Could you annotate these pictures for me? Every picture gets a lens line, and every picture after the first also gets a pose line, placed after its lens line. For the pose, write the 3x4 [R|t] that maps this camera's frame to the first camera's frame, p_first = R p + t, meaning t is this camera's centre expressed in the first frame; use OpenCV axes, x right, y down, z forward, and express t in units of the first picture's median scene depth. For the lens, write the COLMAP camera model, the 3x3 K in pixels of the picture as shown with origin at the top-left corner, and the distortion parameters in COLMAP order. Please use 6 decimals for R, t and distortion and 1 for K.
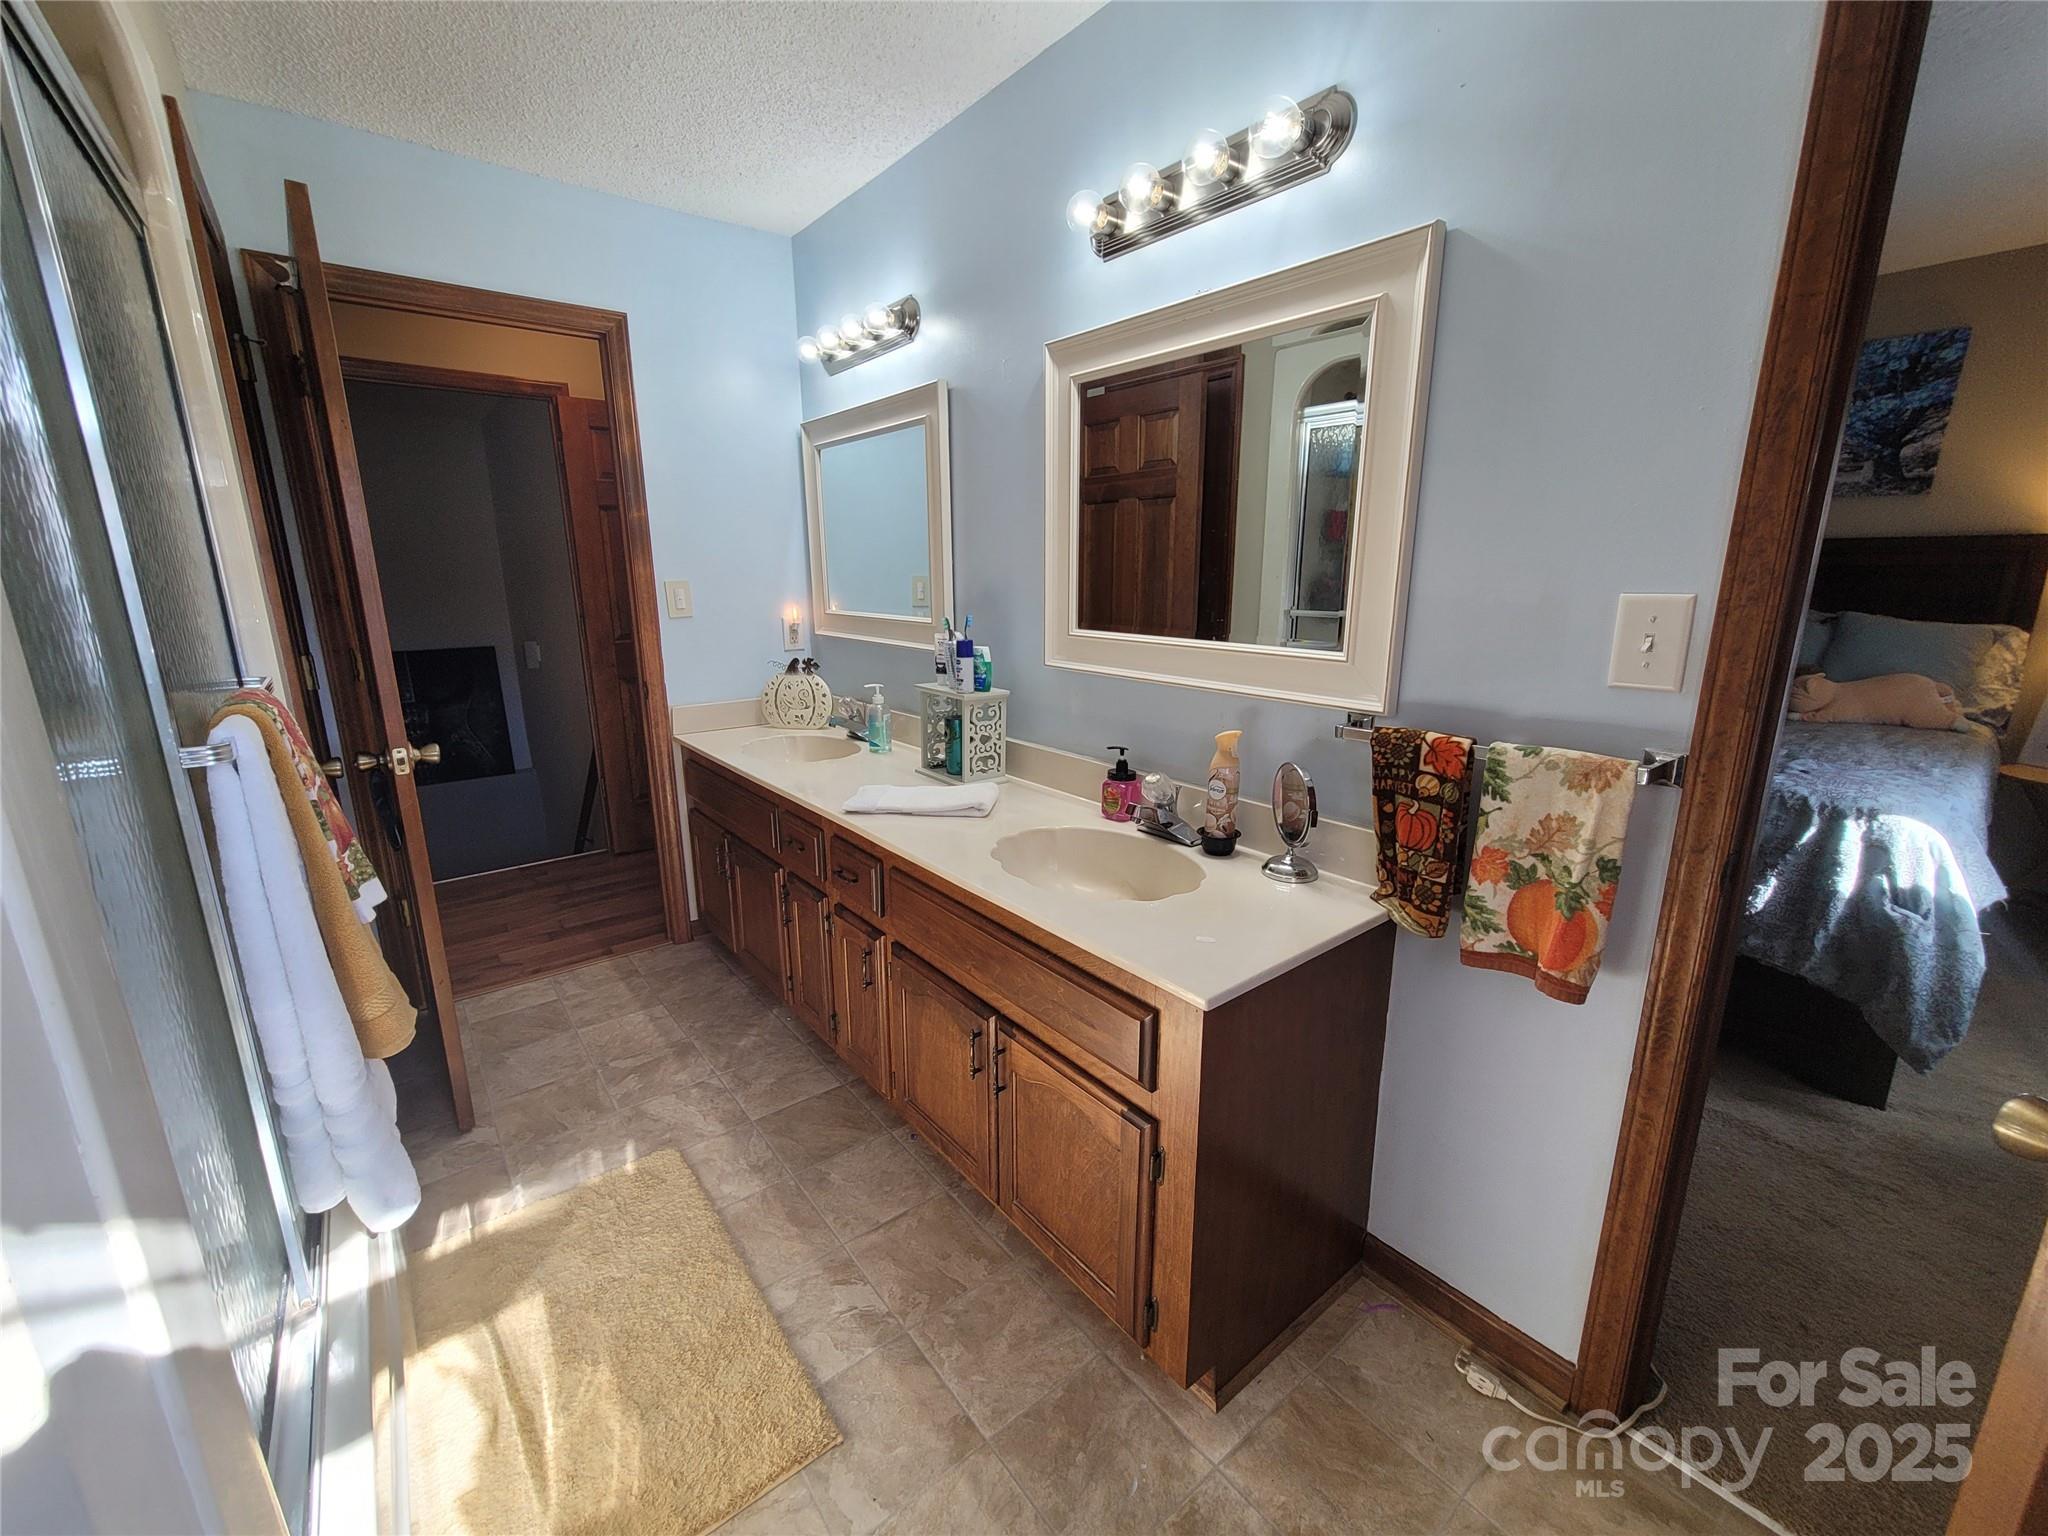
lens RADIAL K [[833.0, 0, 1028.5], [0, 833.0, 762.1], [0, 0, 1]] dist [0.001460, 0.000124]
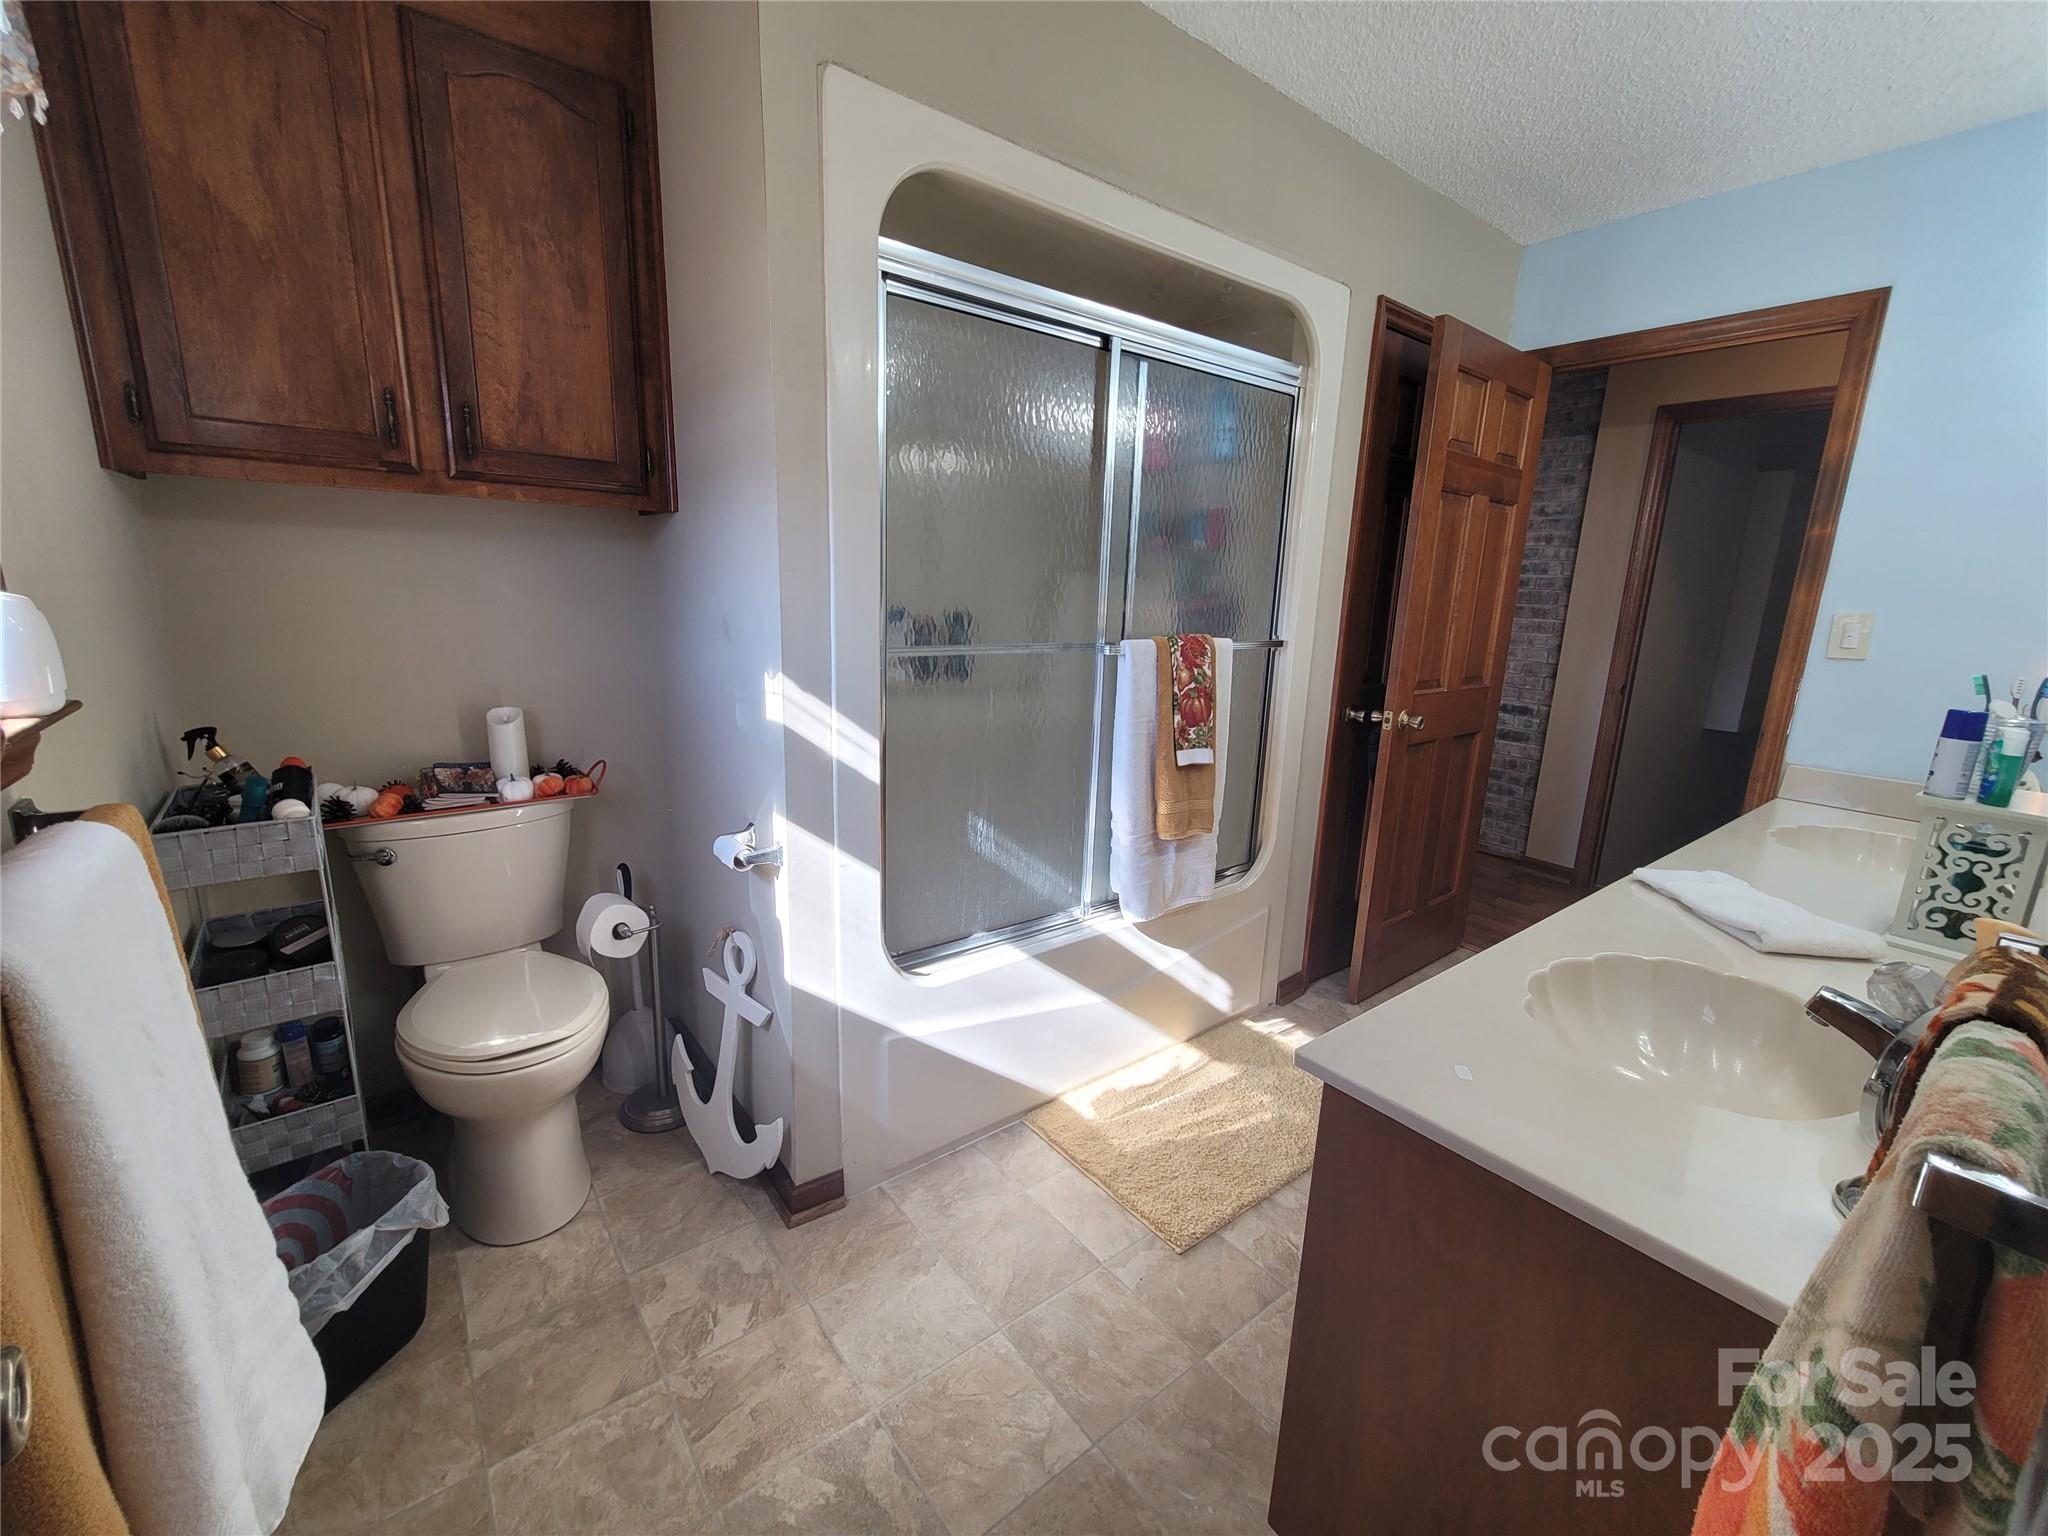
lens RADIAL K [[833.0, 0, 1027.5], [0, 833.0, 768.1], [0, 0, 1]] dist [0.001460, 0.000124]
pose [[-0.008468, 0.222464, -0.974904, 0.748917], [-0.259387, 0.941079, 0.216999, -0.086864], [0.965736, 0.254715, 0.049736, 0.459918]]
